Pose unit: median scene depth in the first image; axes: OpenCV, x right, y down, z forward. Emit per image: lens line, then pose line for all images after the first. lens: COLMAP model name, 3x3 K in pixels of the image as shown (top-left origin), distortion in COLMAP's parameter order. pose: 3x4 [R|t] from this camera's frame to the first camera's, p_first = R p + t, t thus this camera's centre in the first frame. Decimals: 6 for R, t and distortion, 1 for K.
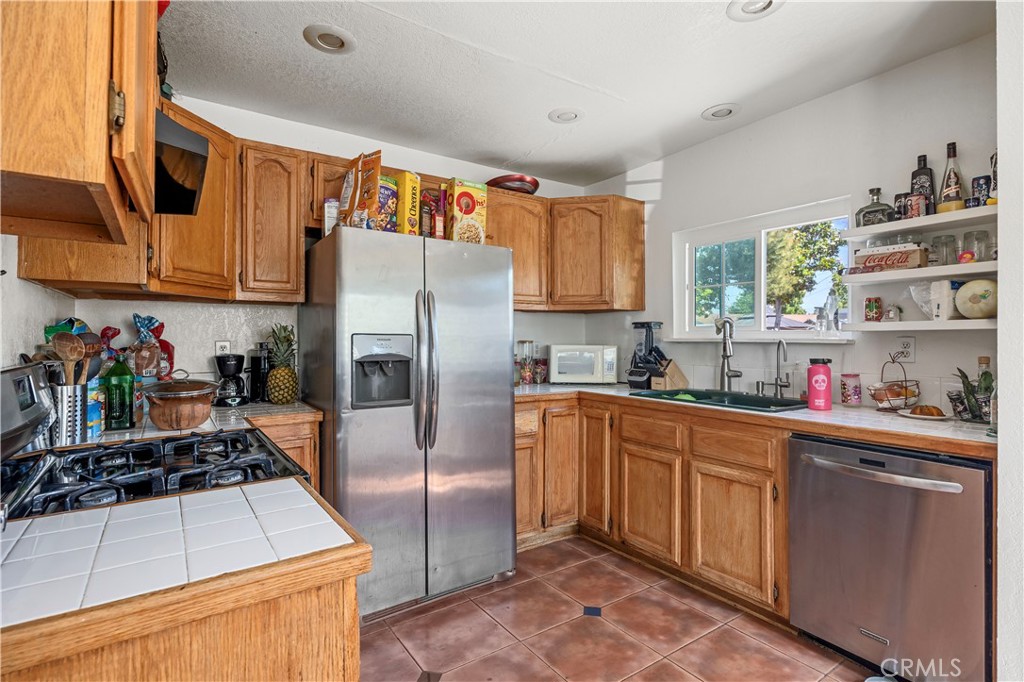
lens RADIAL K [[496.6, 0, 511.7], [0, 496.6, 334.6], [0, 0, 1]] dist [-0.000603, 0.000013]
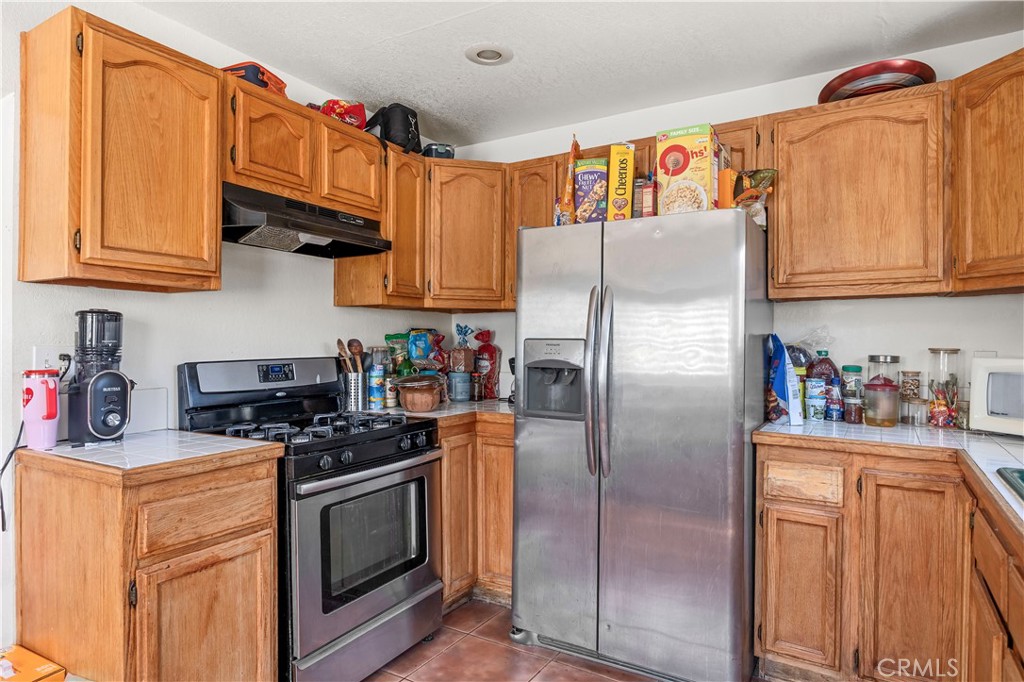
lens RADIAL K [[598.5, 0, 512.0], [0, 598.5, 341.0], [0, 0, 1]] dist [-0.000575, -0.000237]
pose [[0.403762, -0.001057, -0.914863, 0.631594], [0.003222, 0.999995, 0.000266, 0.002624], [0.914858, -0.003055, 0.403763, 0.423179]]
